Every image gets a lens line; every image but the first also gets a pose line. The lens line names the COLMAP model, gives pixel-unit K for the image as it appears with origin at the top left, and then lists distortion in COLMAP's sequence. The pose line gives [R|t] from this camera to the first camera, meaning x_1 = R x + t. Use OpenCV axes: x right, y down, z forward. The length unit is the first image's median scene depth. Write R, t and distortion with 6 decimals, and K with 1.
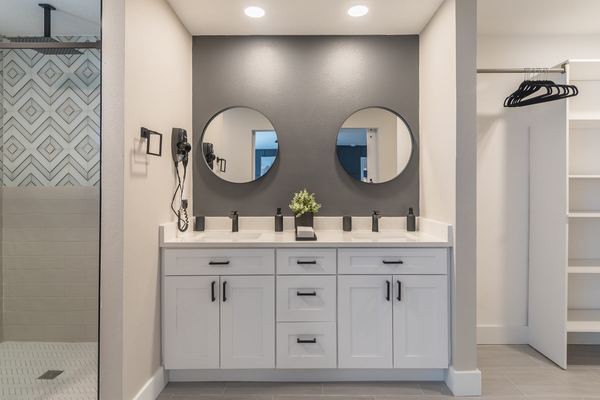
lens RADIAL K [[329.9, 0, 315.6], [0, 329.9, 184.5], [0, 0, 1]] dist [-0.002193, -0.000697]
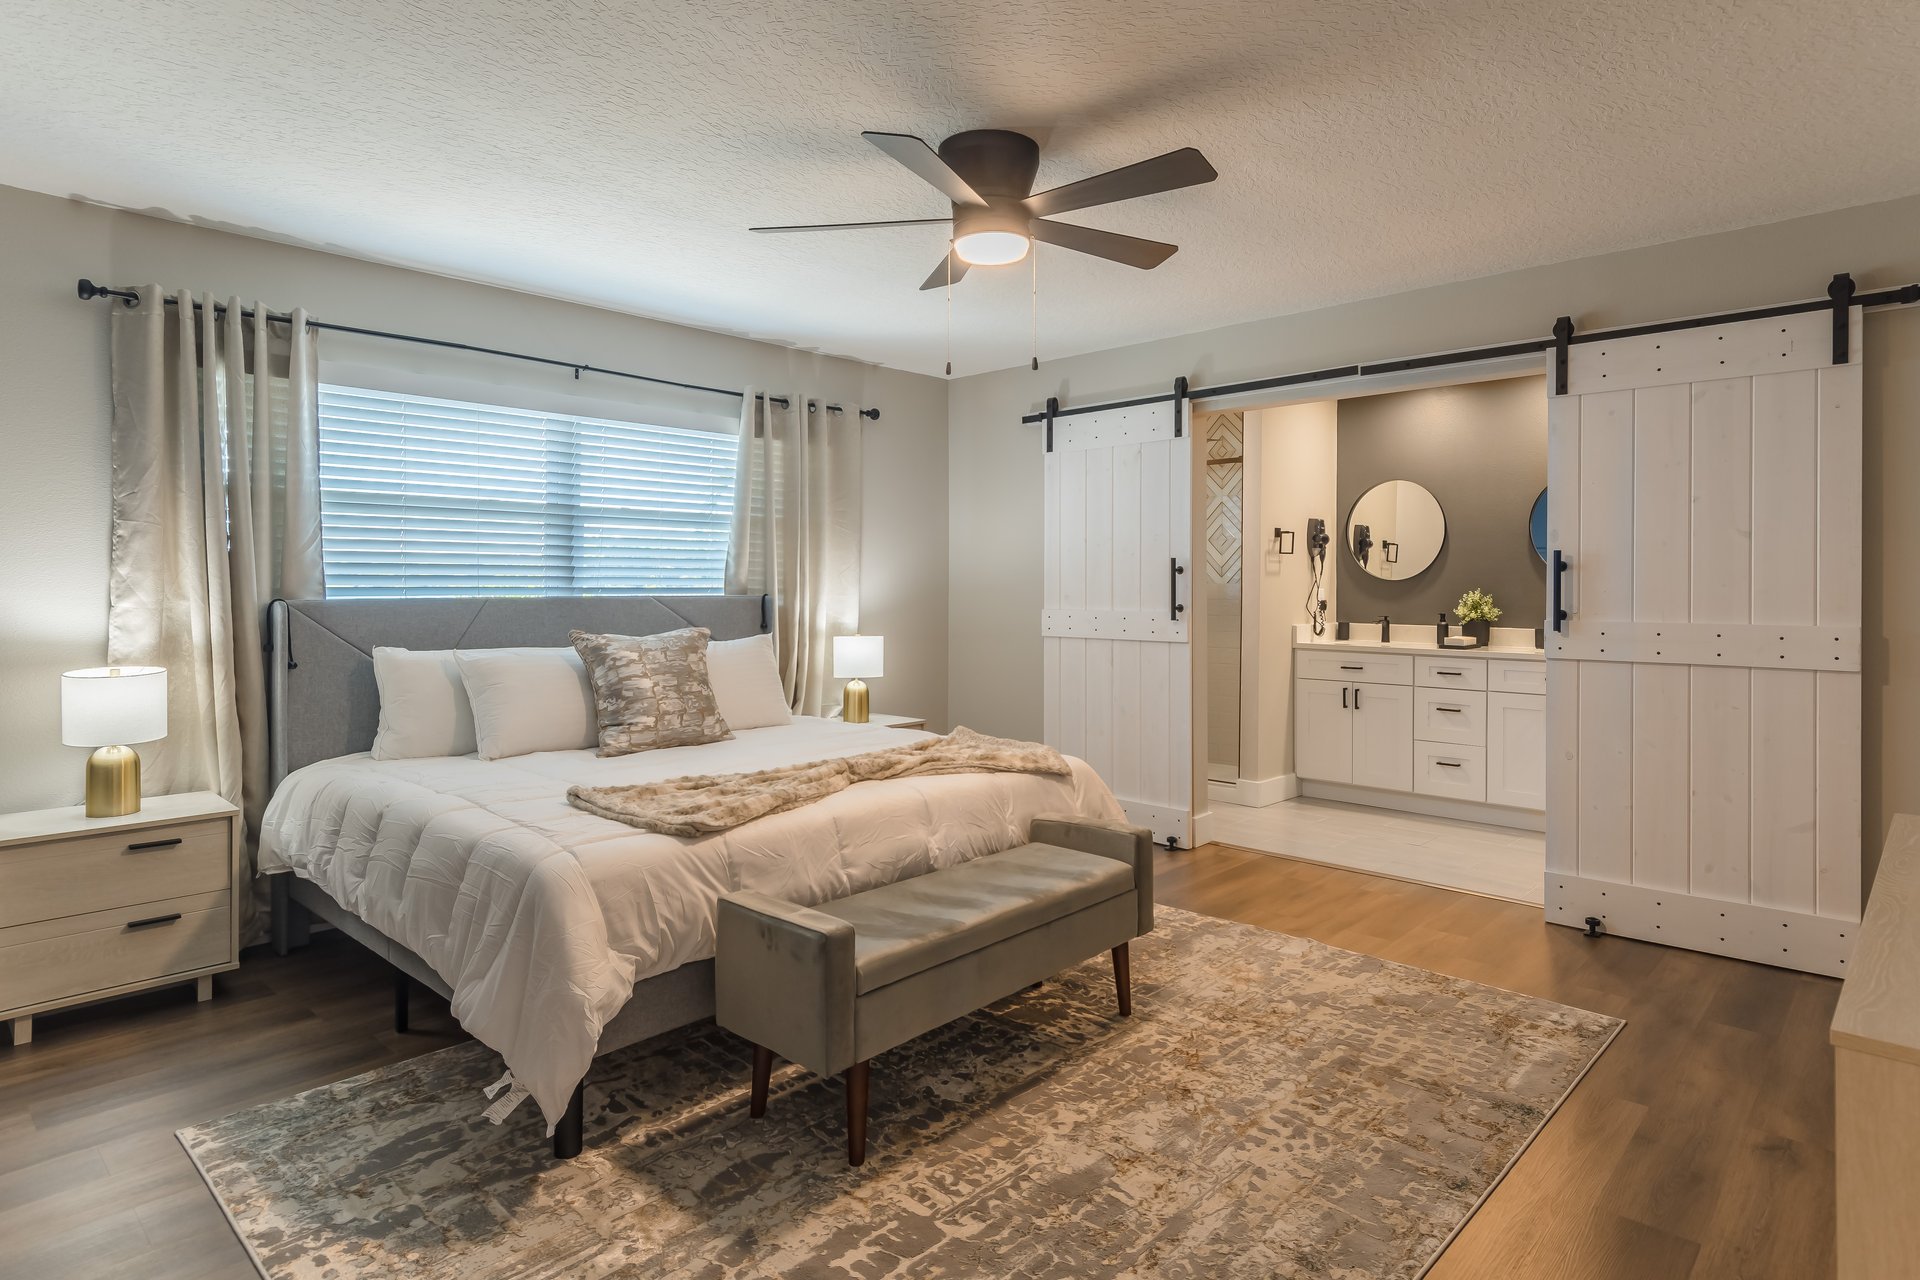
lens RADIAL K [[1055.7, 0, 1009.8], [0, 1055.7, 590.3], [0, 0, 1]] dist [-0.002193, -0.000697]
pose [[0.729293, 0.007165, -0.684164, 0.907860], [-0.000920, 0.999955, 0.009492, -0.004636], [0.684201, -0.006293, 0.729267, -1.592828]]
